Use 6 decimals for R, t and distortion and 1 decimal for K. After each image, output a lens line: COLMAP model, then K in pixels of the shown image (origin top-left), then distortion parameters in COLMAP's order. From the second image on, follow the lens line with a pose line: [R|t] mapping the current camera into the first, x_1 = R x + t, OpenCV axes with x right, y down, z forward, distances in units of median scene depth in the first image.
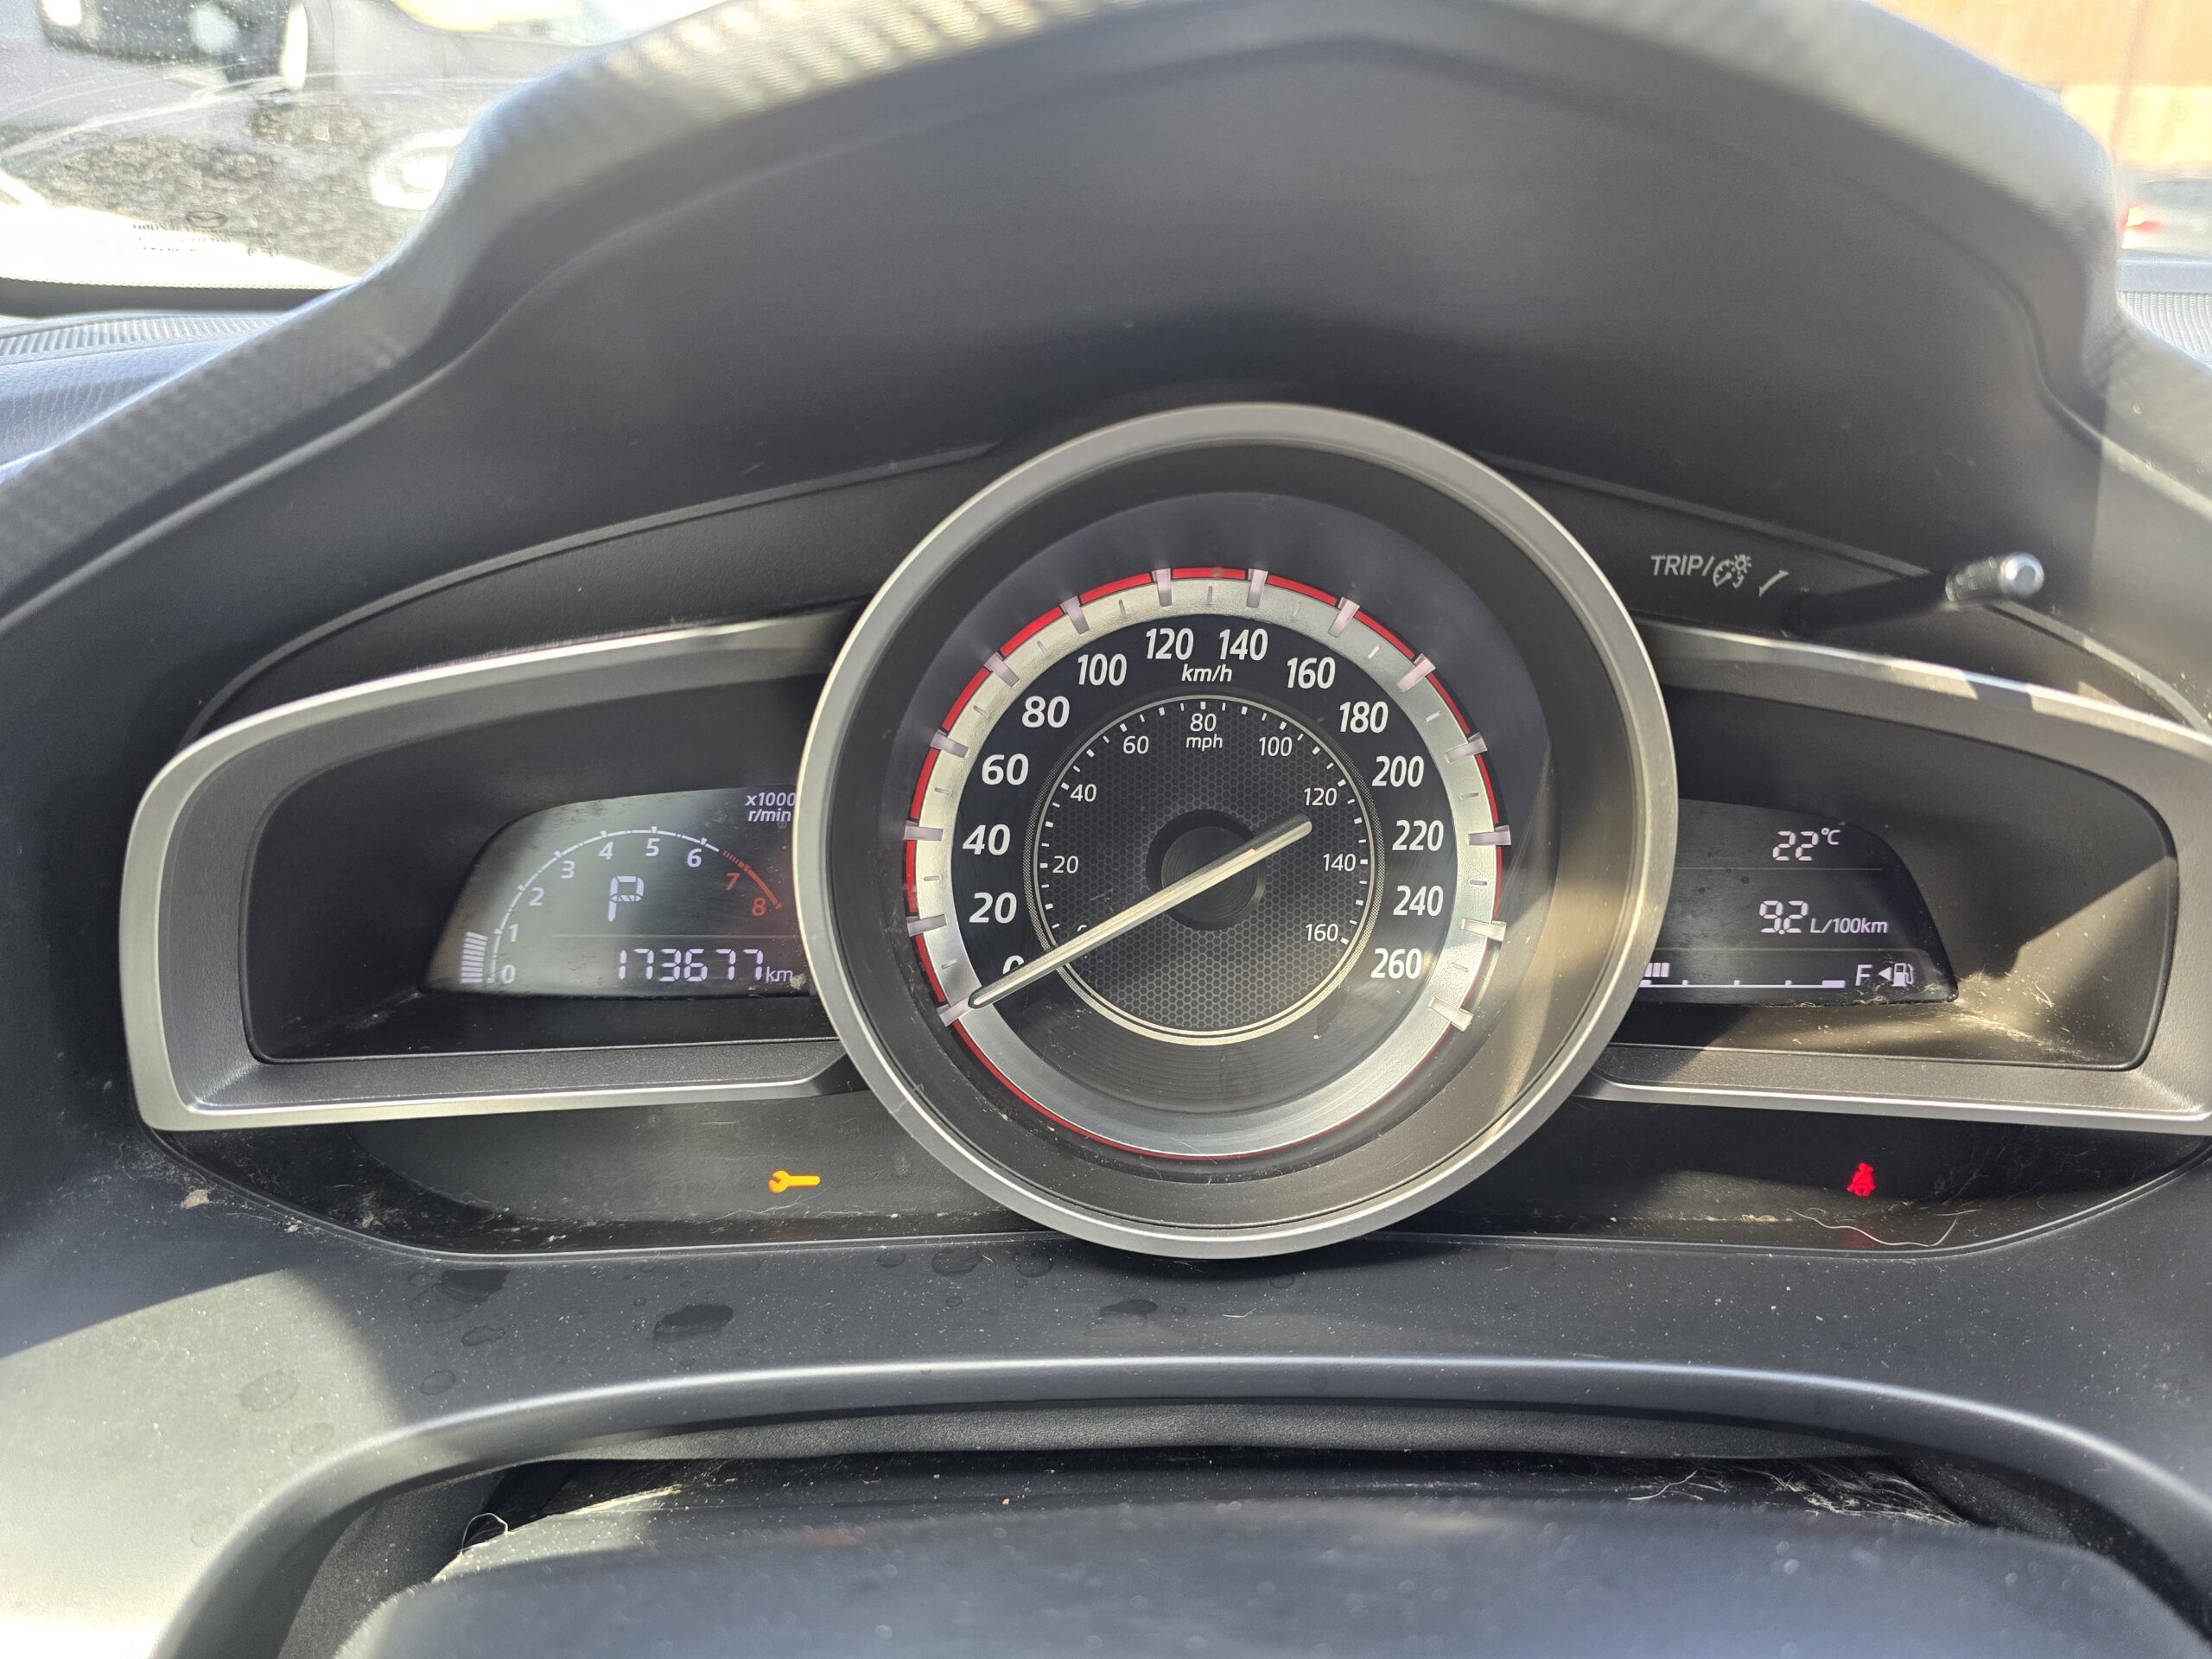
lens RADIAL K [[1470.2, 0, 1096.3], [0, 1470.2, 832.5], [0, 0, 1]] dist [0.029545, -0.018134]
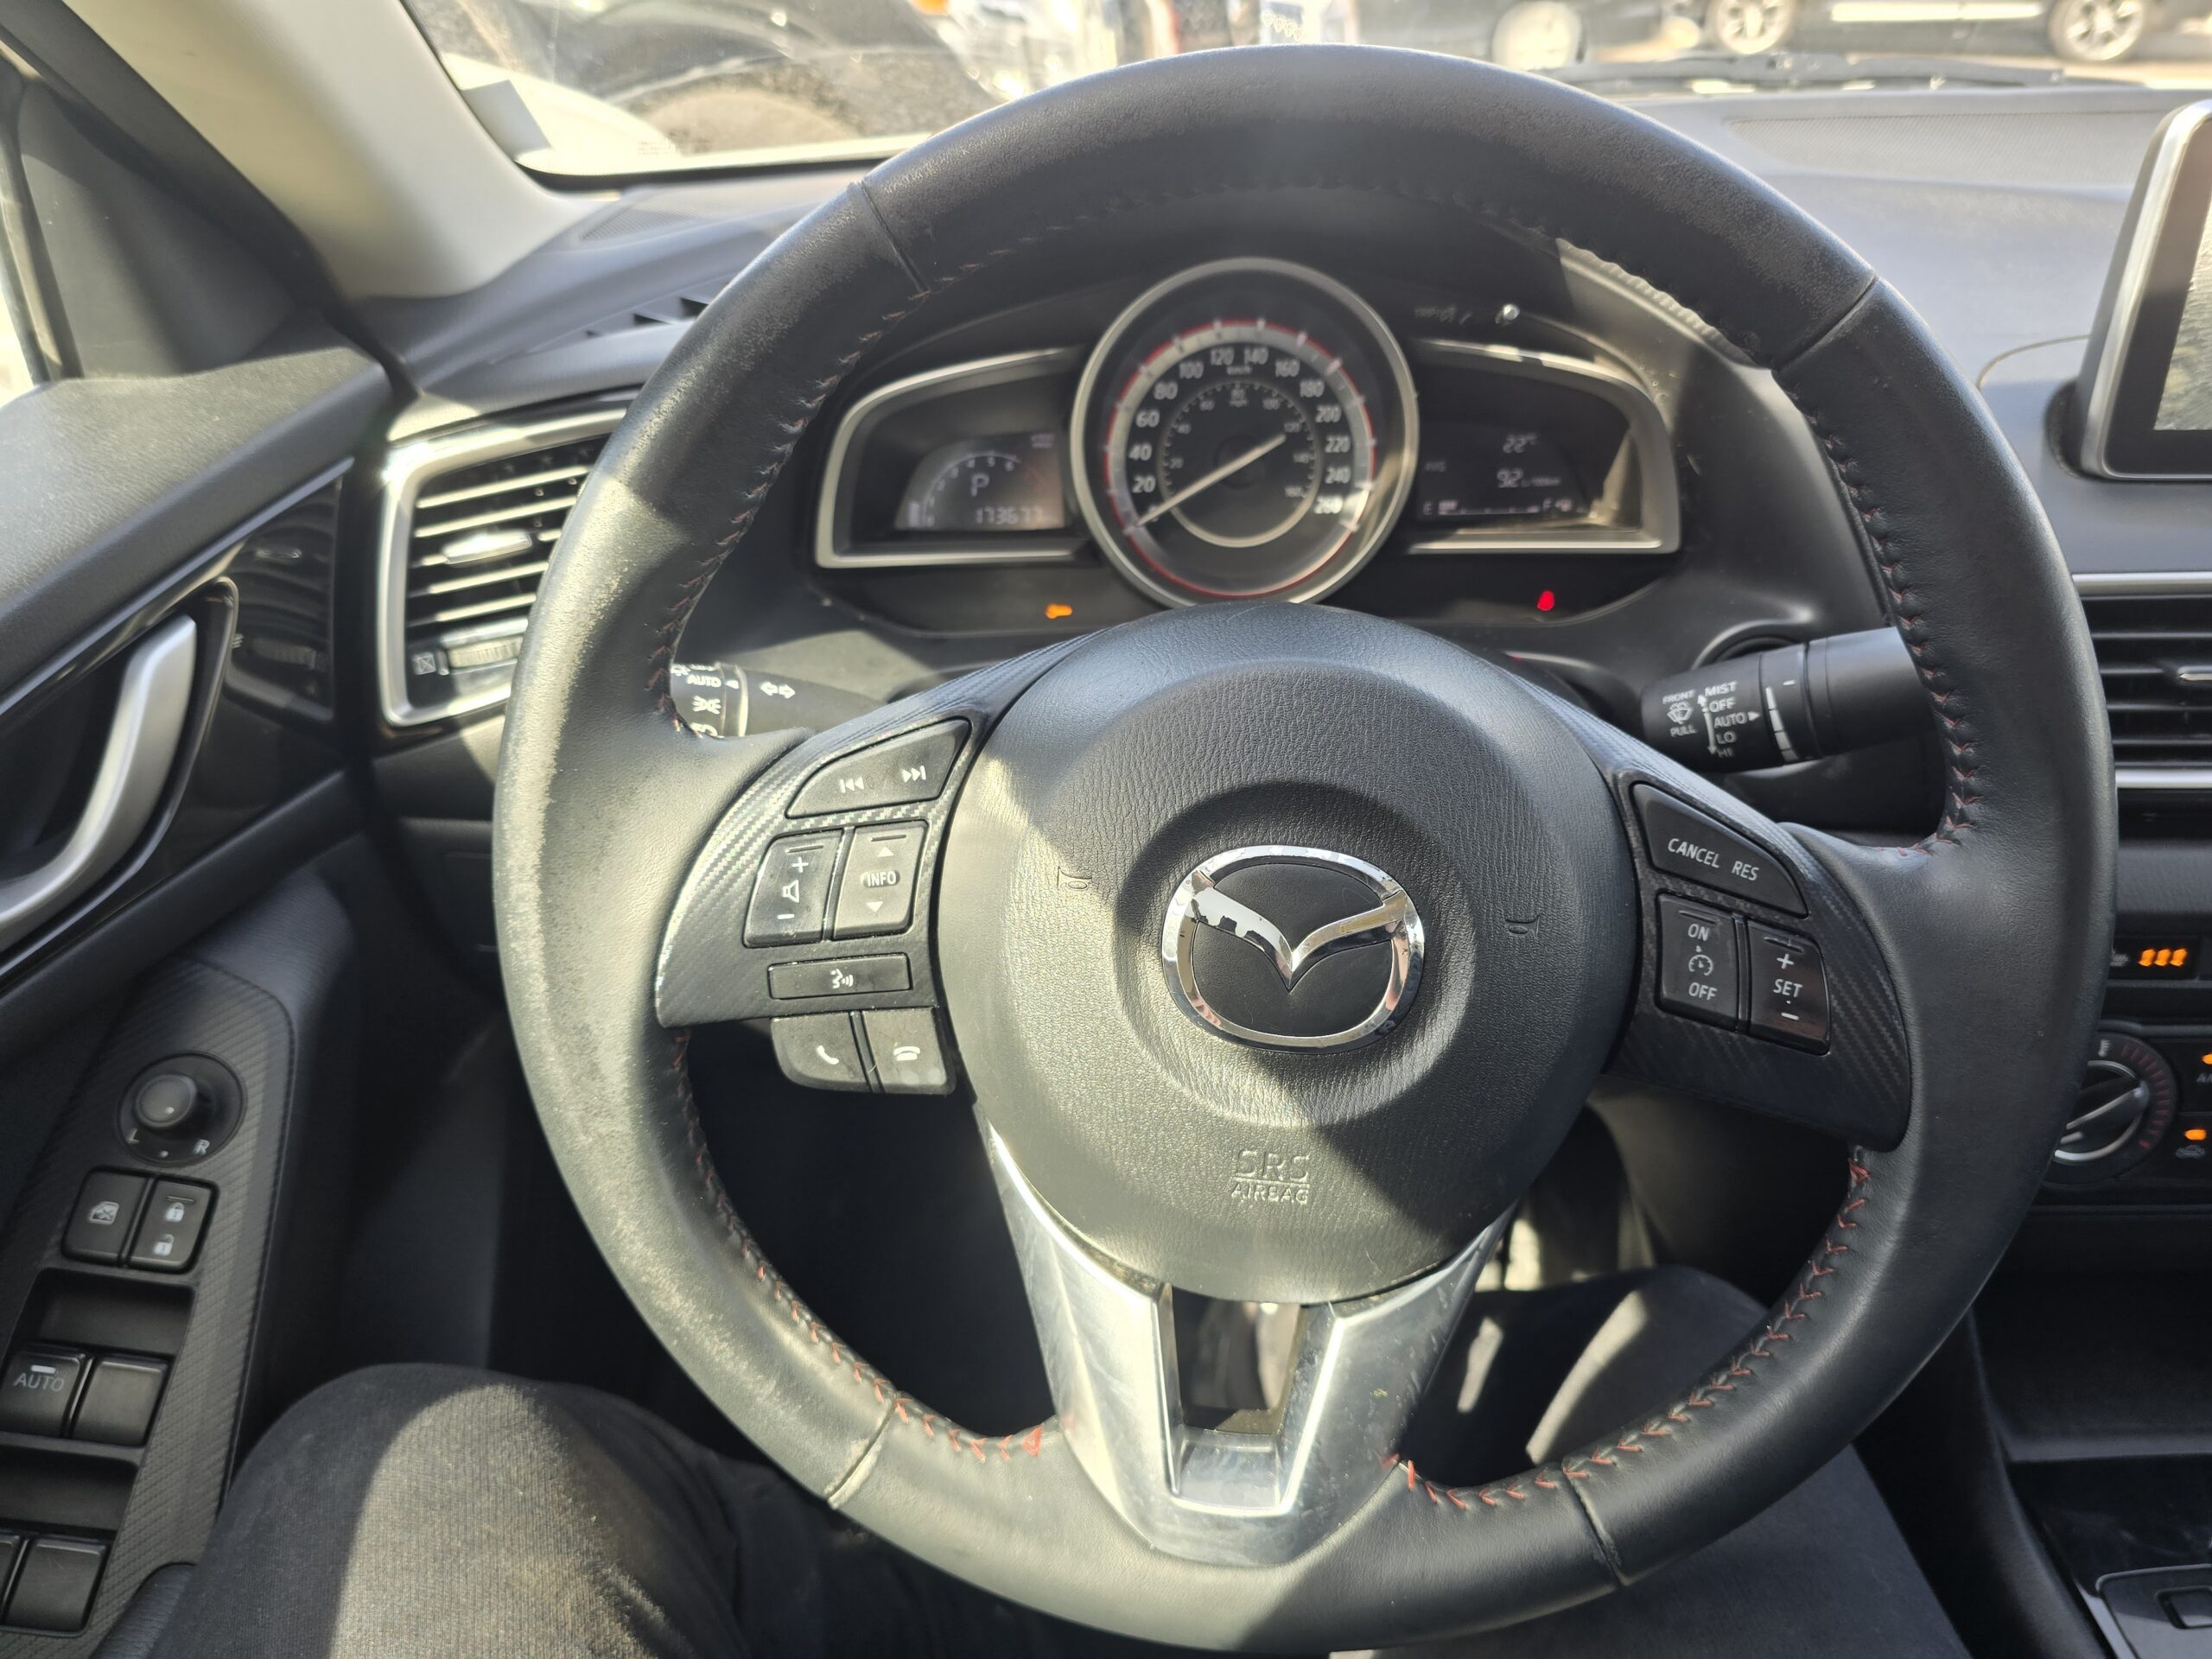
lens RADIAL K [[1470.2, 0, 1110.2], [0, 1470.2, 825.8], [0, 0, 1]] dist [0.029545, -0.018134]
pose [[0.996899, -0.012509, -0.077696, 0.046033], [0.024608, 0.987327, 0.156777, 0.212712], [0.074750, -0.158202, 0.984573, -1.278843]]
